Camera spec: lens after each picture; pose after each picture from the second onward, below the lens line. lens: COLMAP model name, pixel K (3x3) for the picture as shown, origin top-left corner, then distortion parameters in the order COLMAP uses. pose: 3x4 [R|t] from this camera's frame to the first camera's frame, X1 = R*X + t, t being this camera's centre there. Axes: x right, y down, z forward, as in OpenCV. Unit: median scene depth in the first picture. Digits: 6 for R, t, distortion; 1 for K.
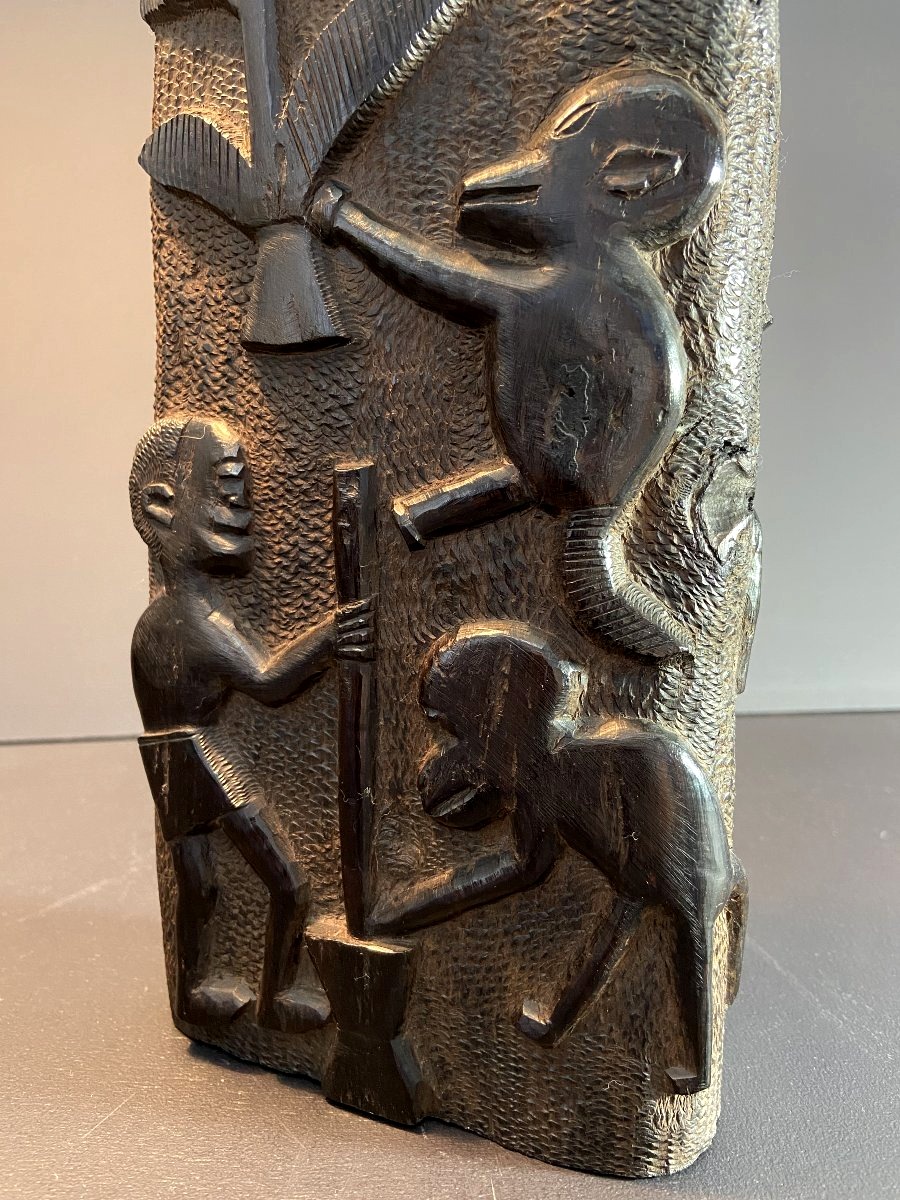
lens RADIAL K [[908.0, 0, 450.0], [0, 908.0, 600.0], [0, 0, 1]] dist [0.135022, -0.229880]
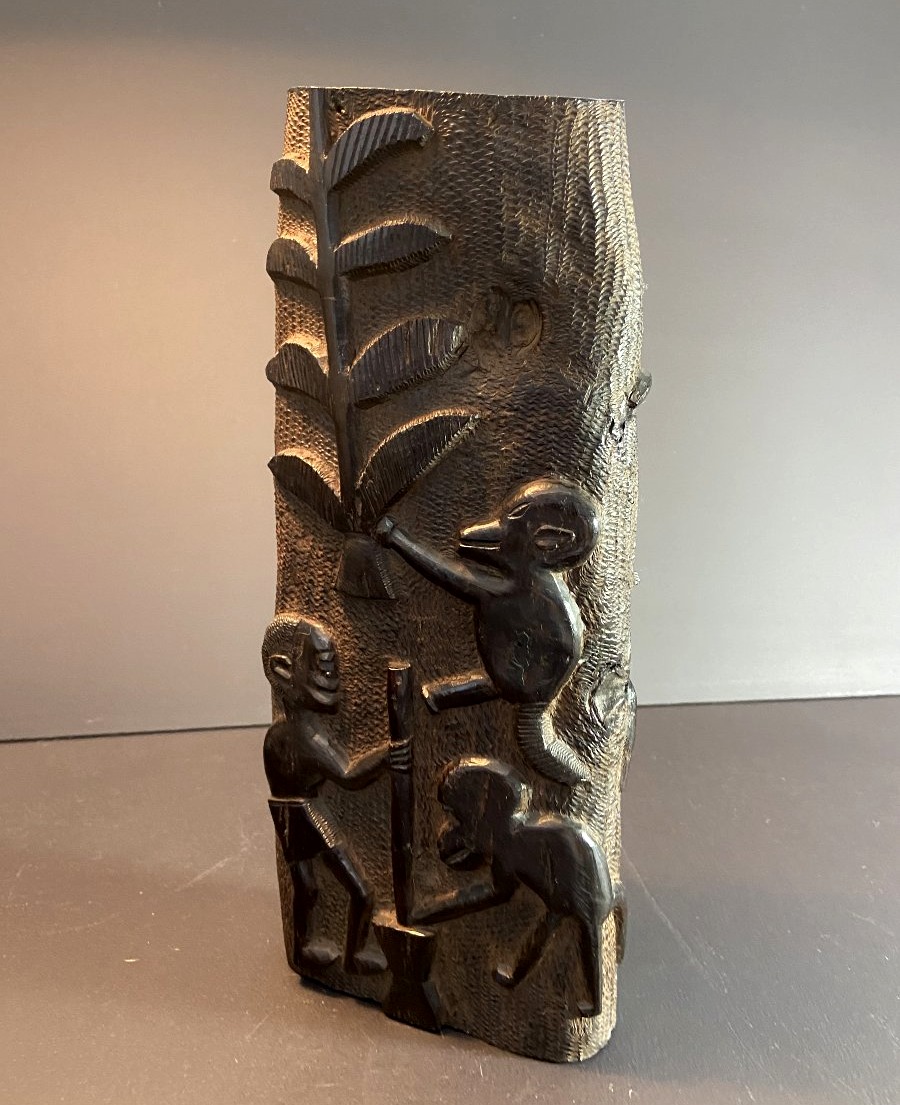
lens RADIAL K [[904.1, 0, 453.9], [0, 904.1, 547.6], [0, 0, 1]] dist [0.112538, -0.183182]
pose [[0.999791, -0.004188, -0.020016, 0.033729], [0.005482, 0.997865, 0.065080, -0.475083], [0.019701, -0.065176, 0.997679, -0.699943]]
